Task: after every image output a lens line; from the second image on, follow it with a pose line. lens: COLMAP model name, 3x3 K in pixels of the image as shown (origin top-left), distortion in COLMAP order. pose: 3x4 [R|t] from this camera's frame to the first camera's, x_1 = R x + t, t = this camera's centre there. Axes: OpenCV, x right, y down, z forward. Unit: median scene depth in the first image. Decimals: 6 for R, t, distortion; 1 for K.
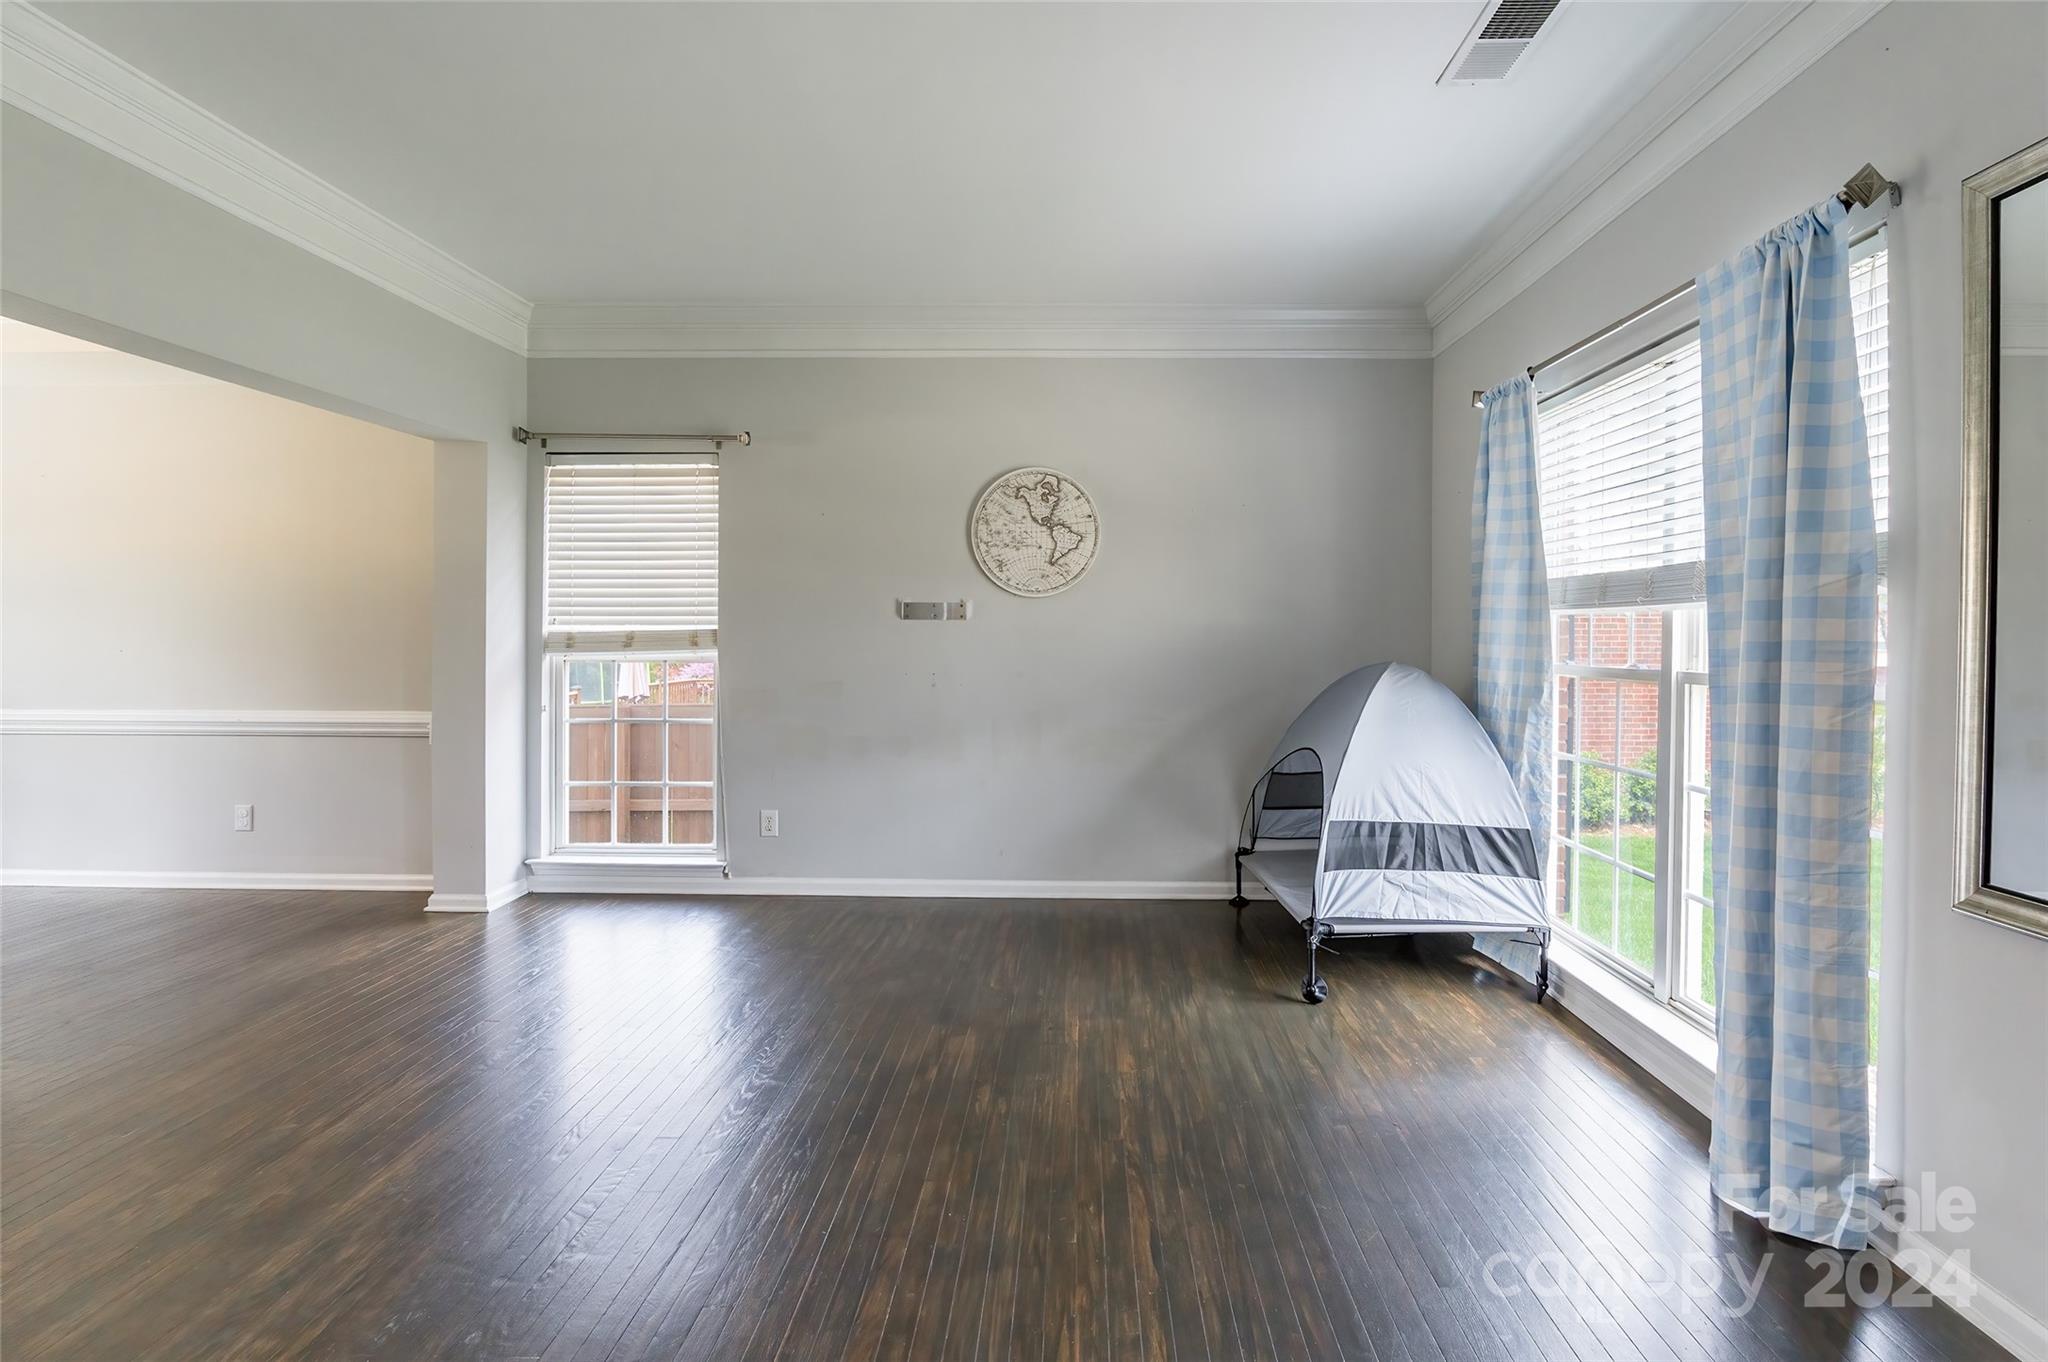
lens RADIAL K [[979.9, 0, 1017.9], [0, 979.9, 642.6], [0, 0, 1]] dist [-0.002588, -0.000283]
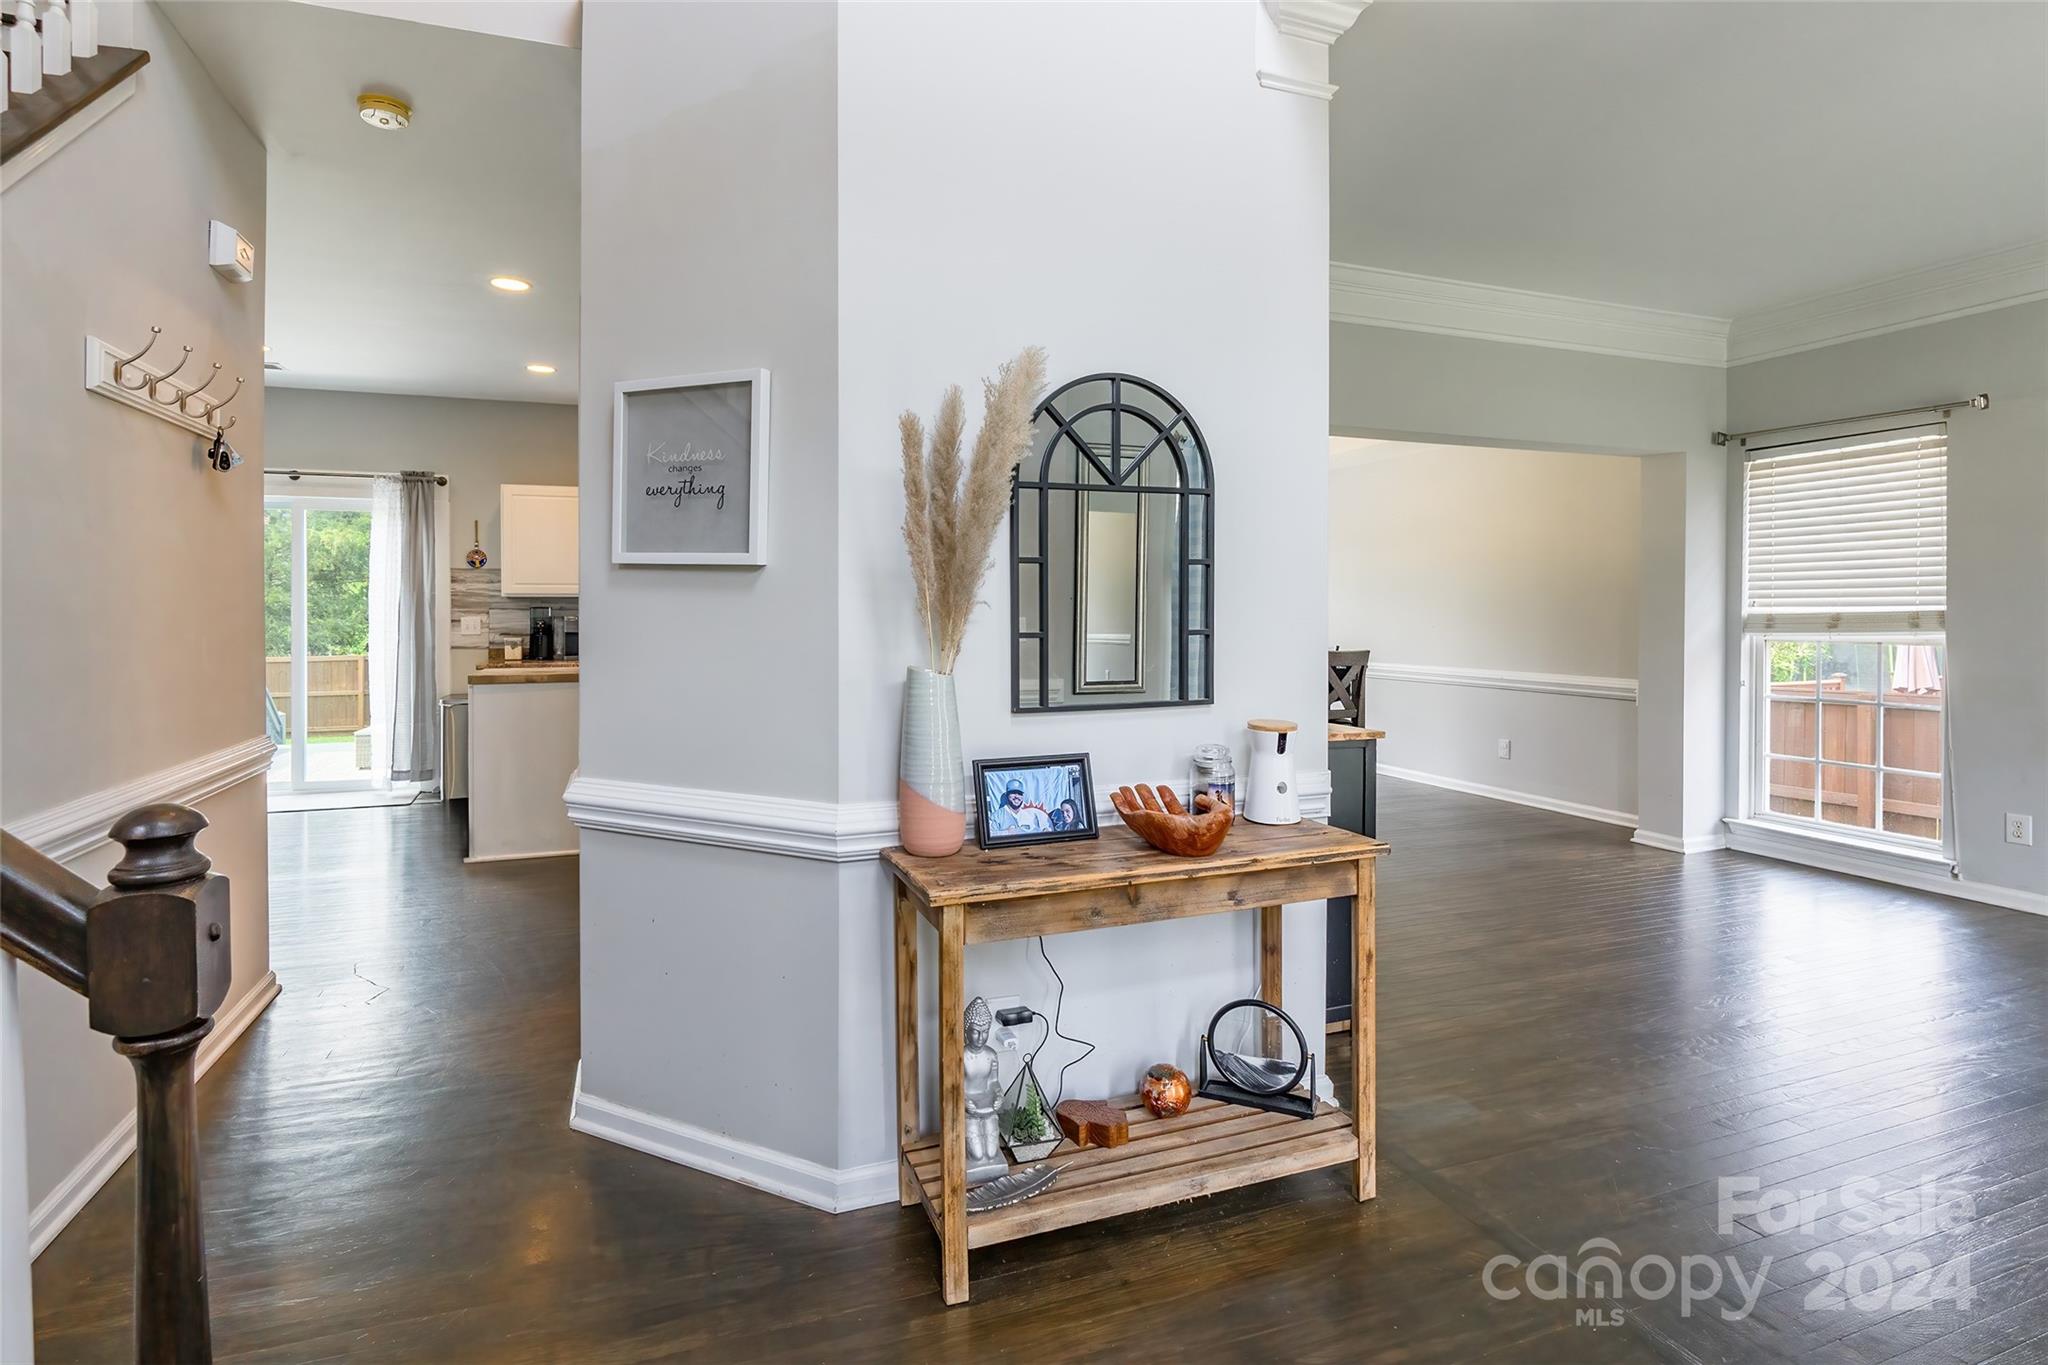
lens RADIAL K [[968.2, 0, 1028.3], [0, 968.2, 618.5], [0, 0, 1]] dist [-0.003708, -0.000391]
pose [[0.421504, 0.002666, -0.906823, 0.160594], [-0.003730, 0.999992, 0.001206, -0.003825], [0.906819, 0.002874, 0.421511, -0.182906]]
